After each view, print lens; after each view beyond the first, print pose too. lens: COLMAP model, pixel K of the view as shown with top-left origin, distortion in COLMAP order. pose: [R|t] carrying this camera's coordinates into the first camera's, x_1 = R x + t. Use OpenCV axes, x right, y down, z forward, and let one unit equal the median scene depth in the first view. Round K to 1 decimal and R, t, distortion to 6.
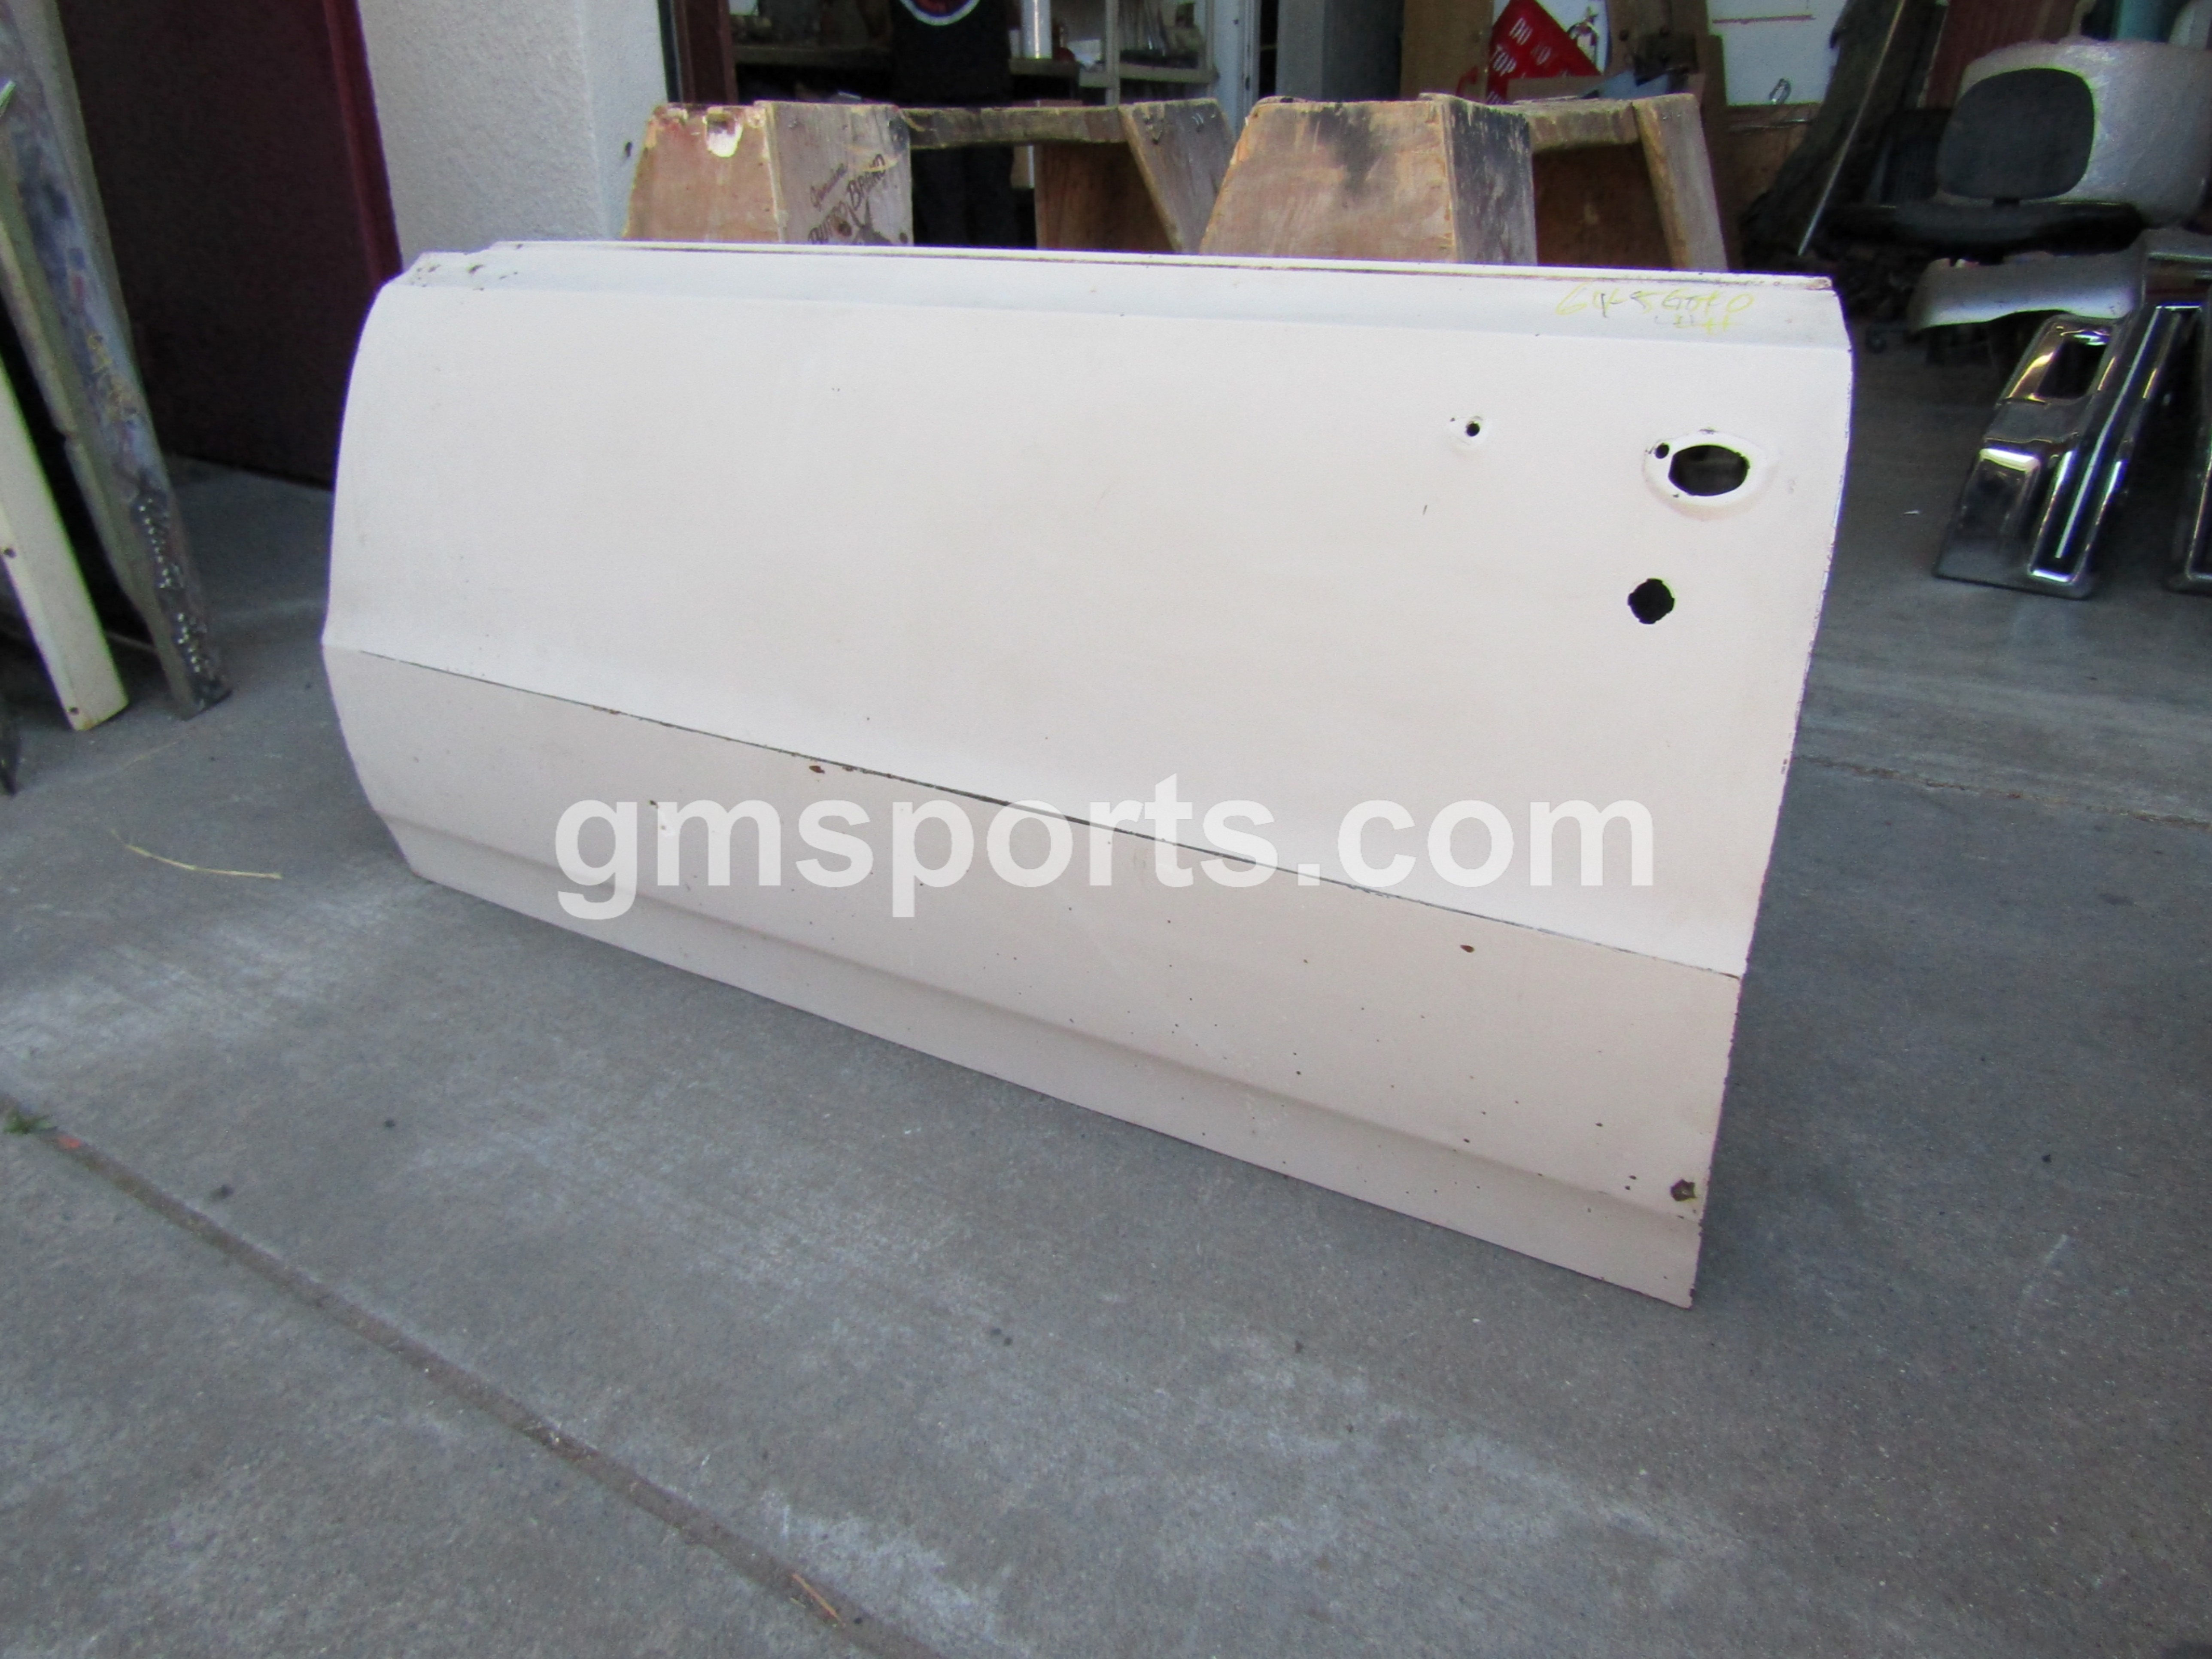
lens RADIAL K [[1568.6, 0, 1104.2], [0, 1568.6, 833.1], [0, 0, 1]] dist [-0.008650, 0.001649]
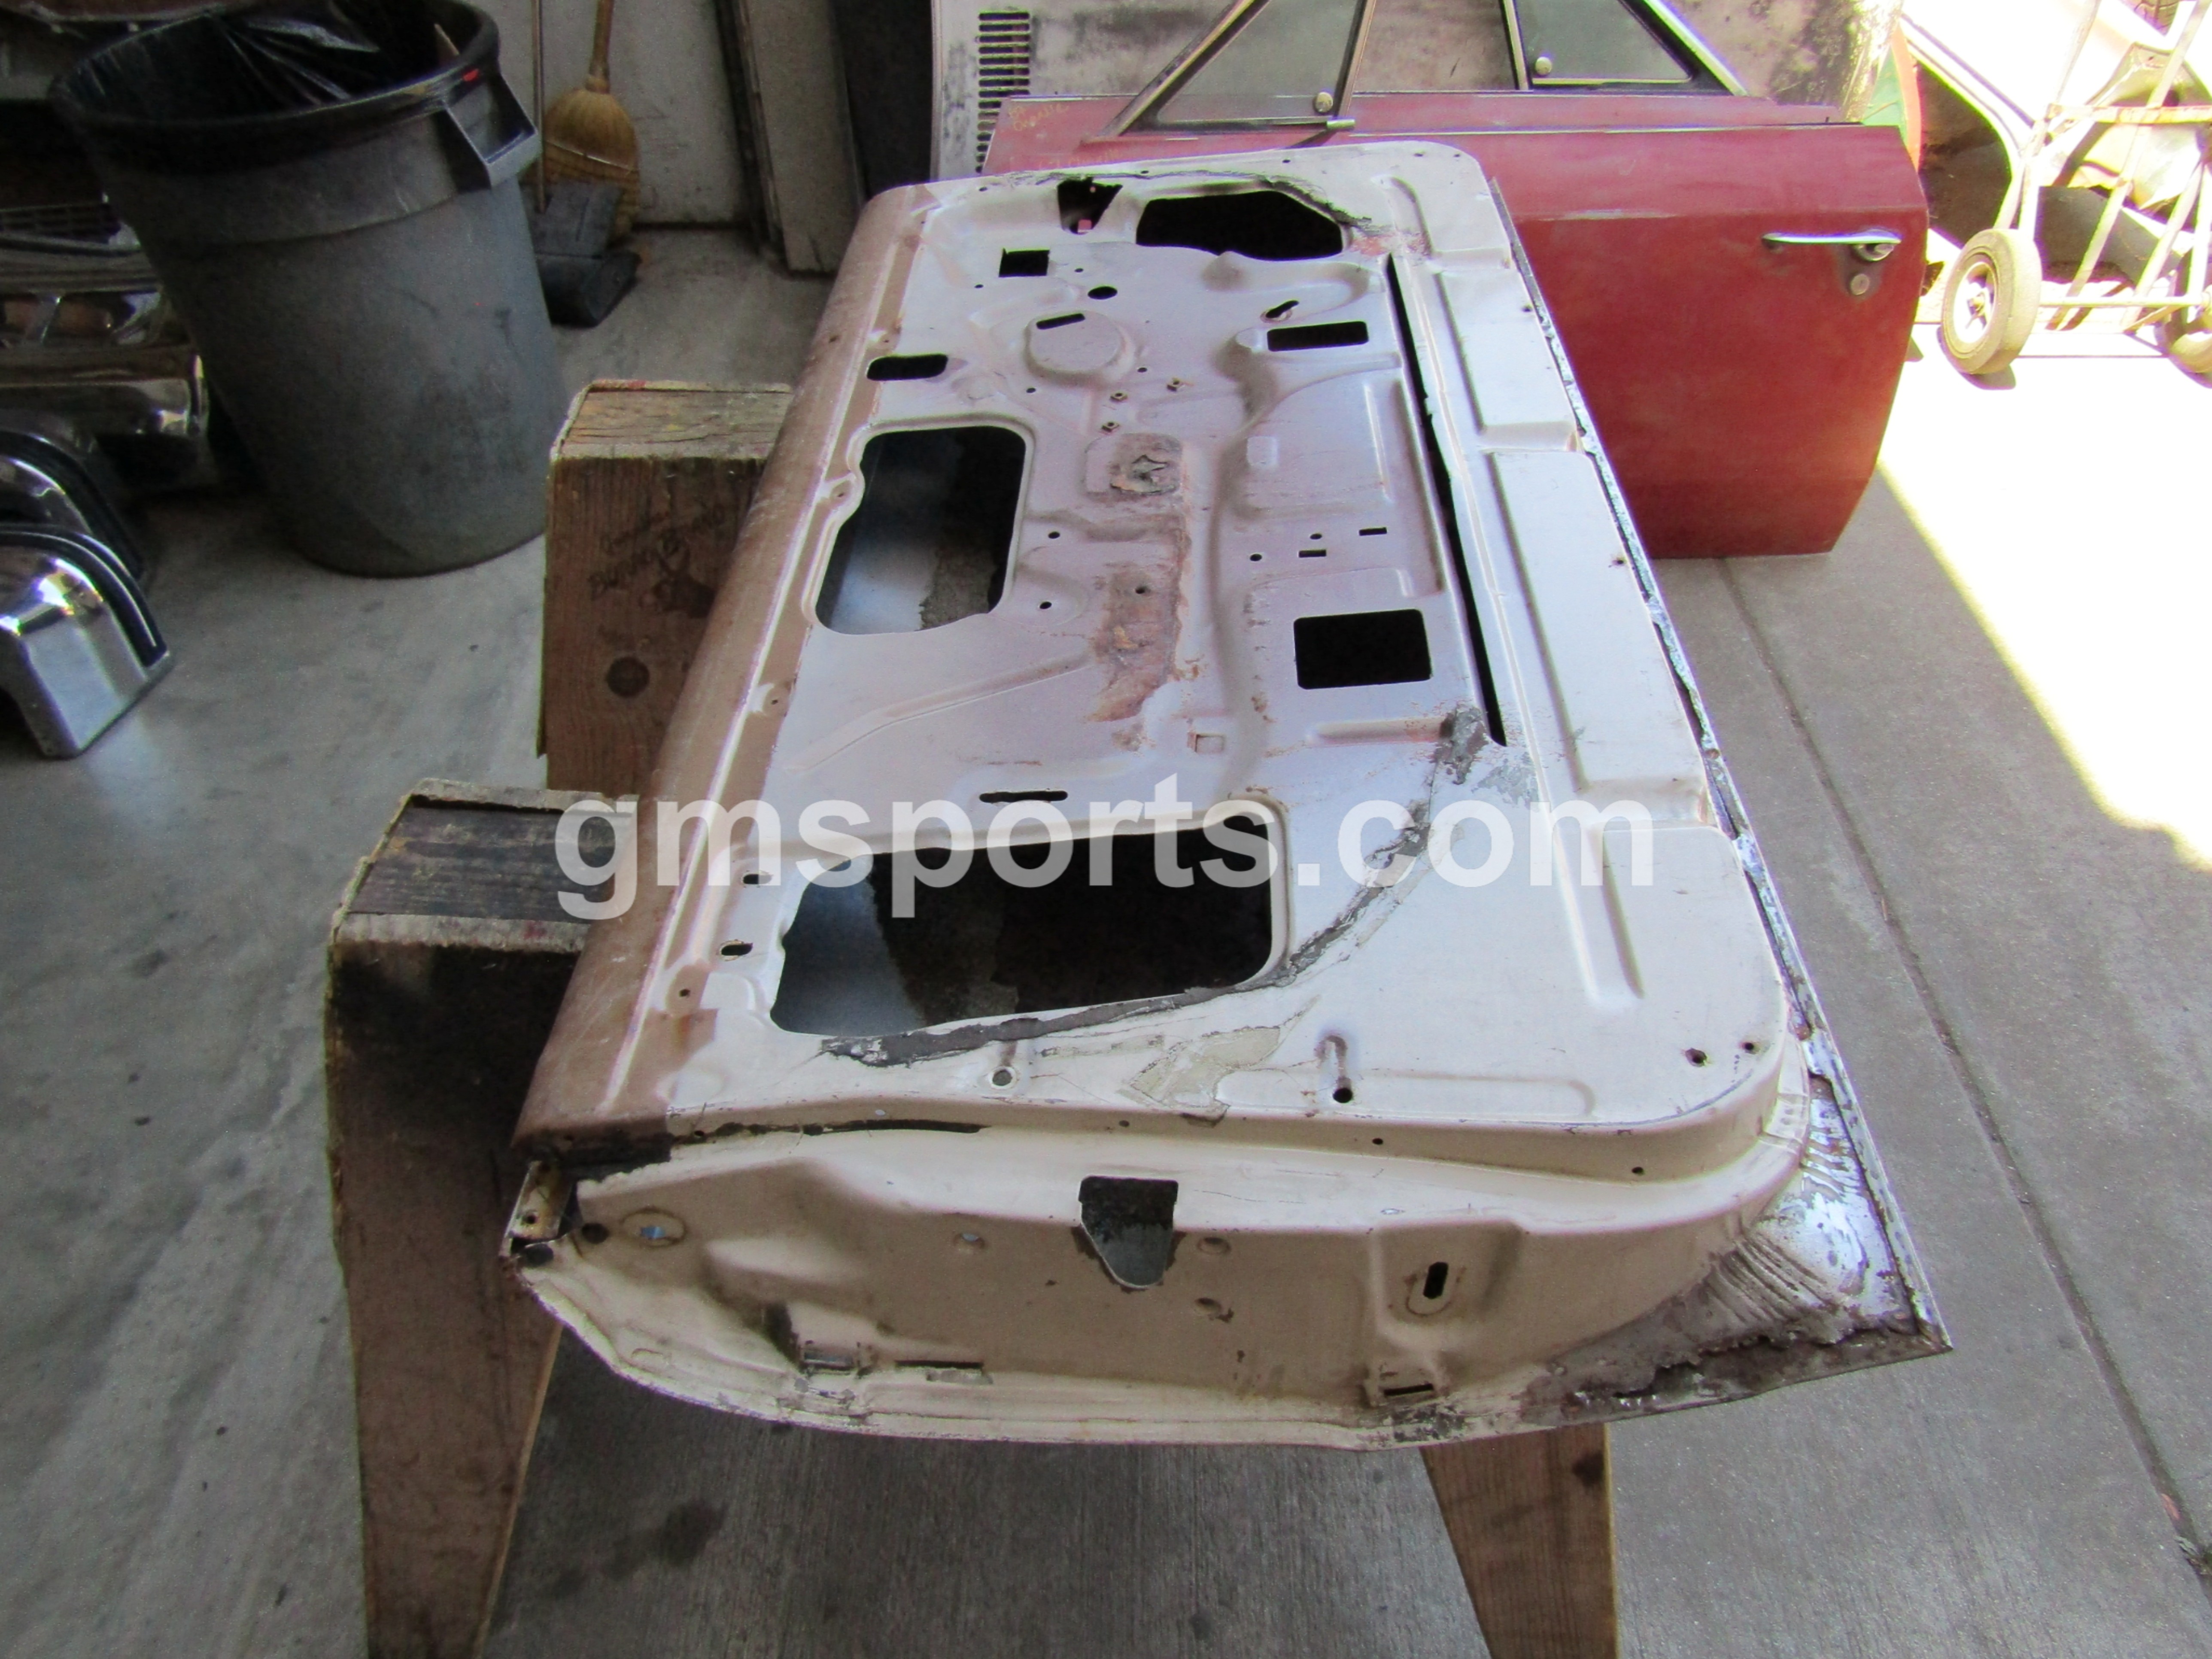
lens RADIAL K [[1568.6, 0, 1113.7], [0, 1568.6, 839.6], [0, 0, 1]] dist [-0.008650, 0.001649]
pose [[-0.532807, -0.584276, 0.612158, -0.714600], [0.350504, 0.506052, 0.788072, -1.392831], [-0.770236, 0.634455, -0.064837, 1.484003]]
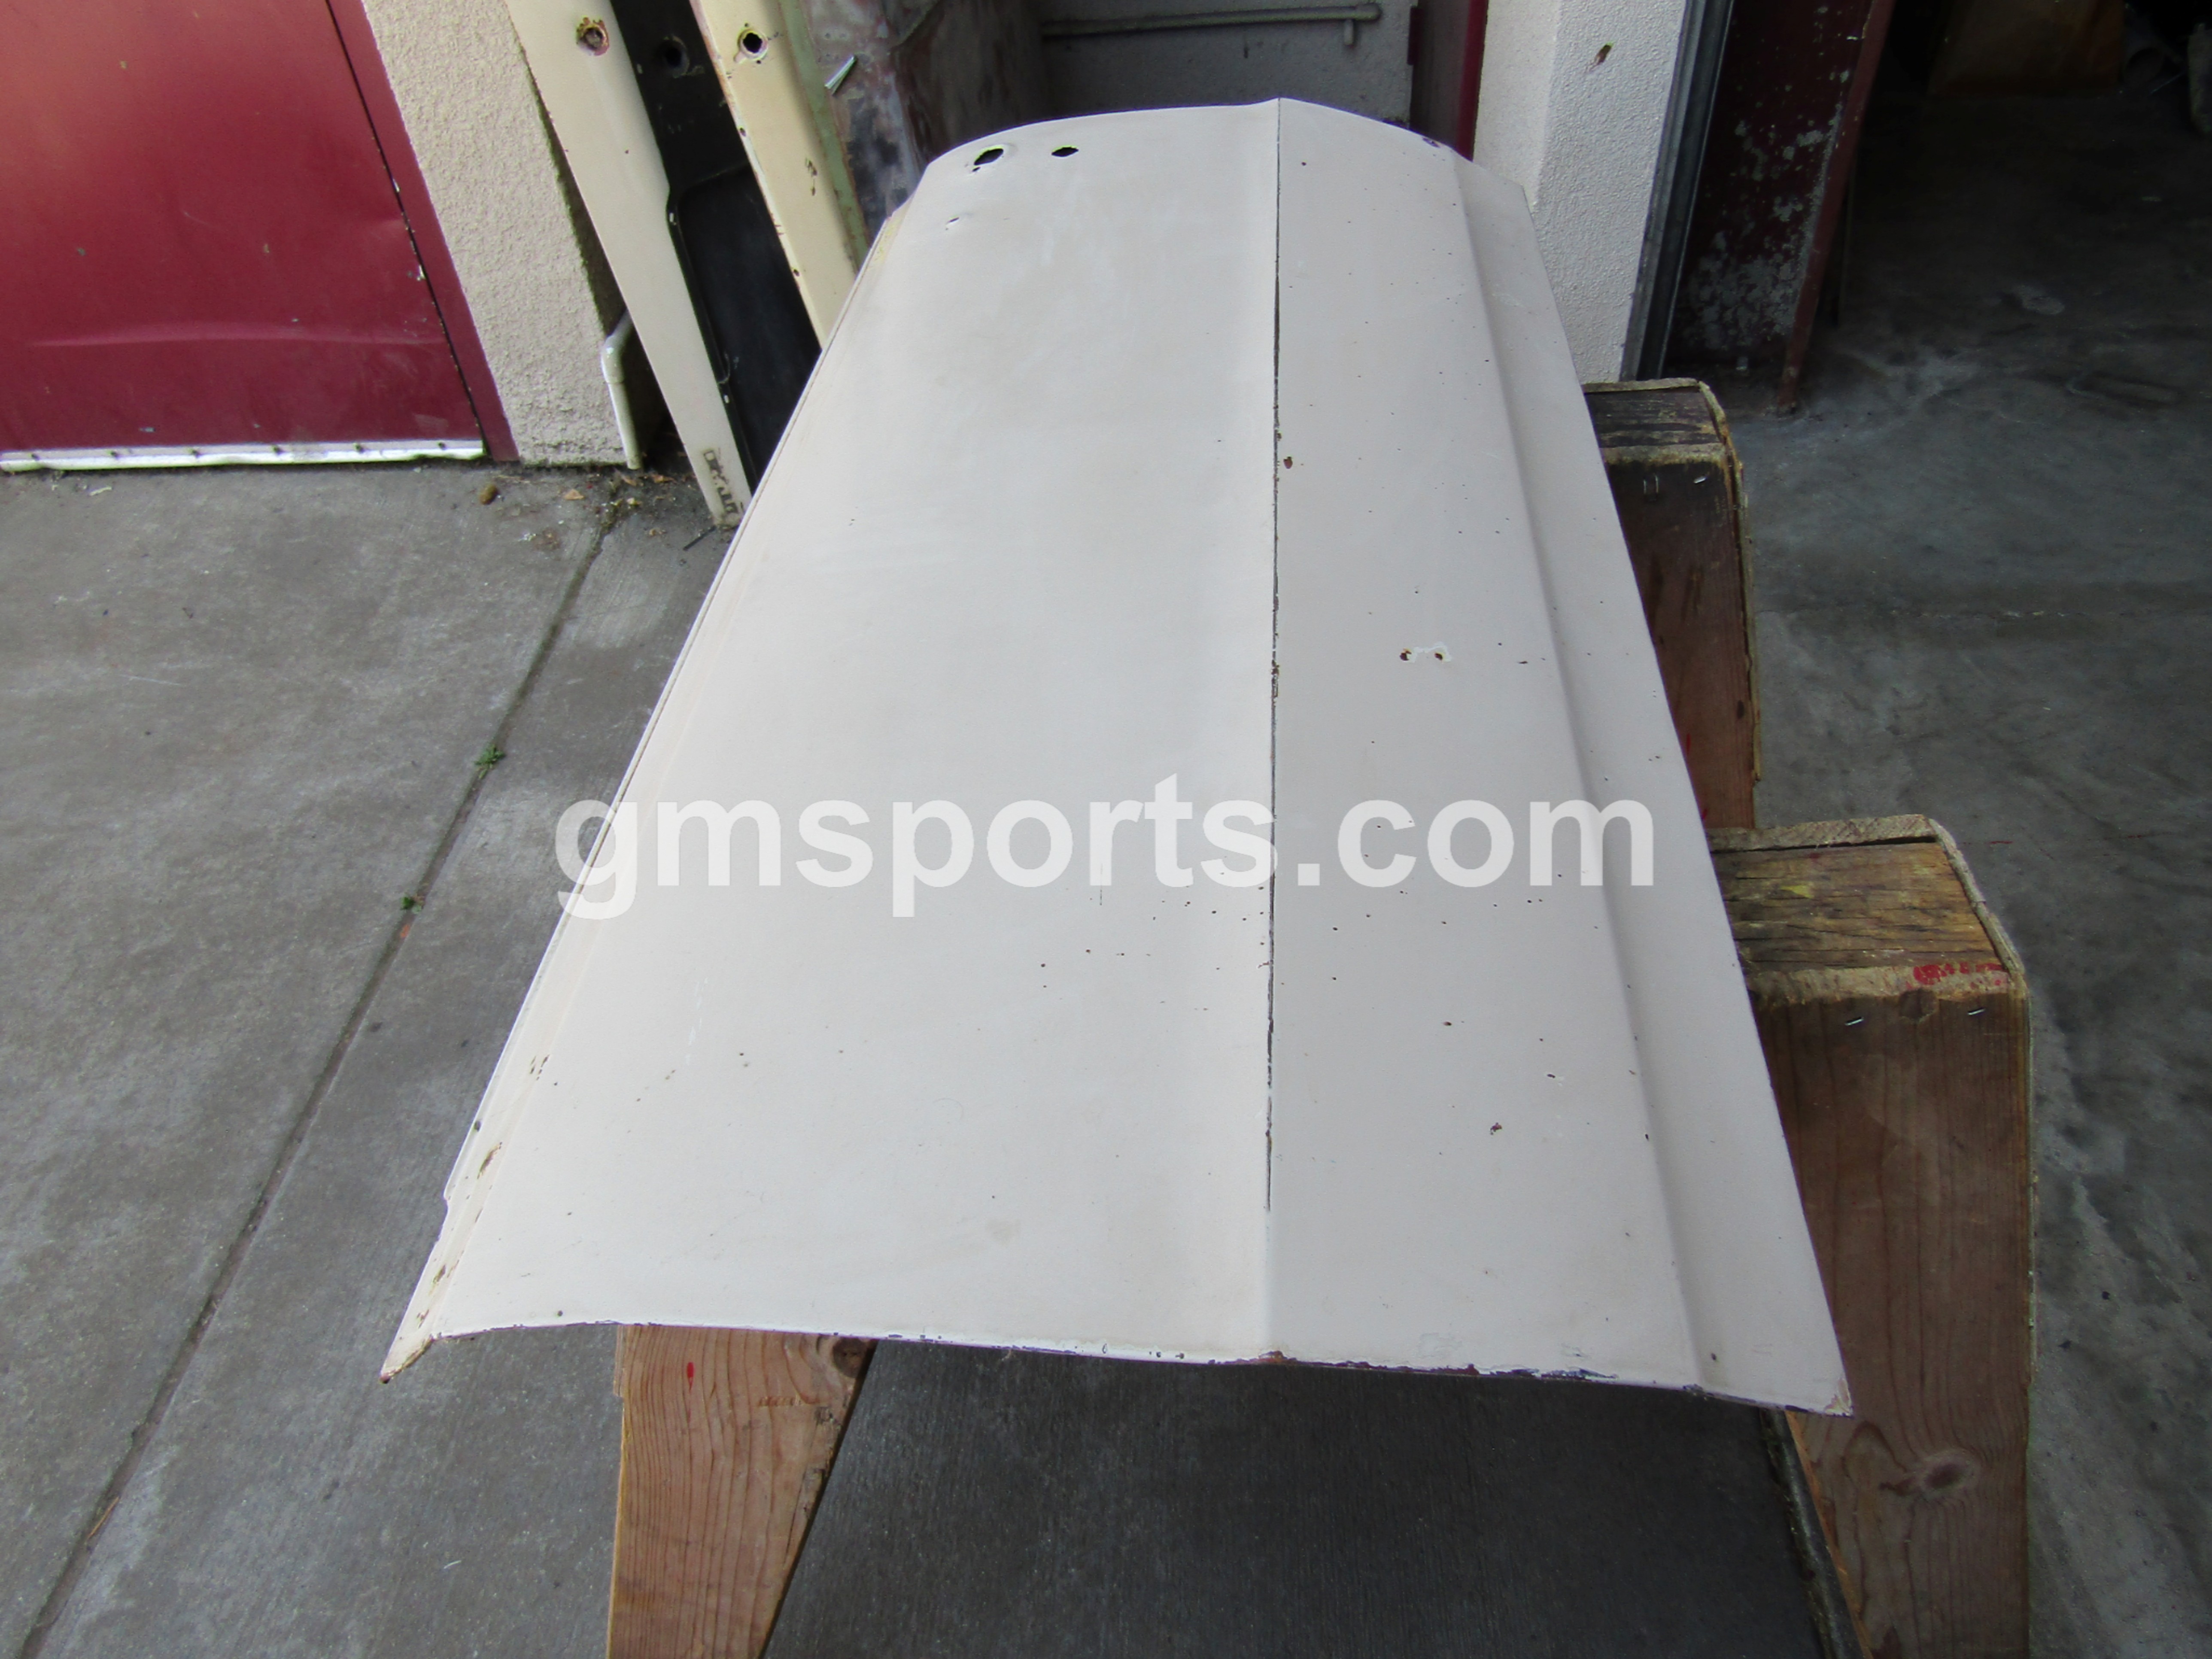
lens RADIAL K [[1568.6, 0, 1098.4], [0, 1568.6, 839.8], [0, 0, 1]] dist [-0.008650, 0.001649]
pose [[0.493468, 0.571575, -0.655585, 0.810417], [-0.301197, 0.819412, 0.487693, -0.997859], [0.815947, -0.043201, 0.576510, 0.692765]]
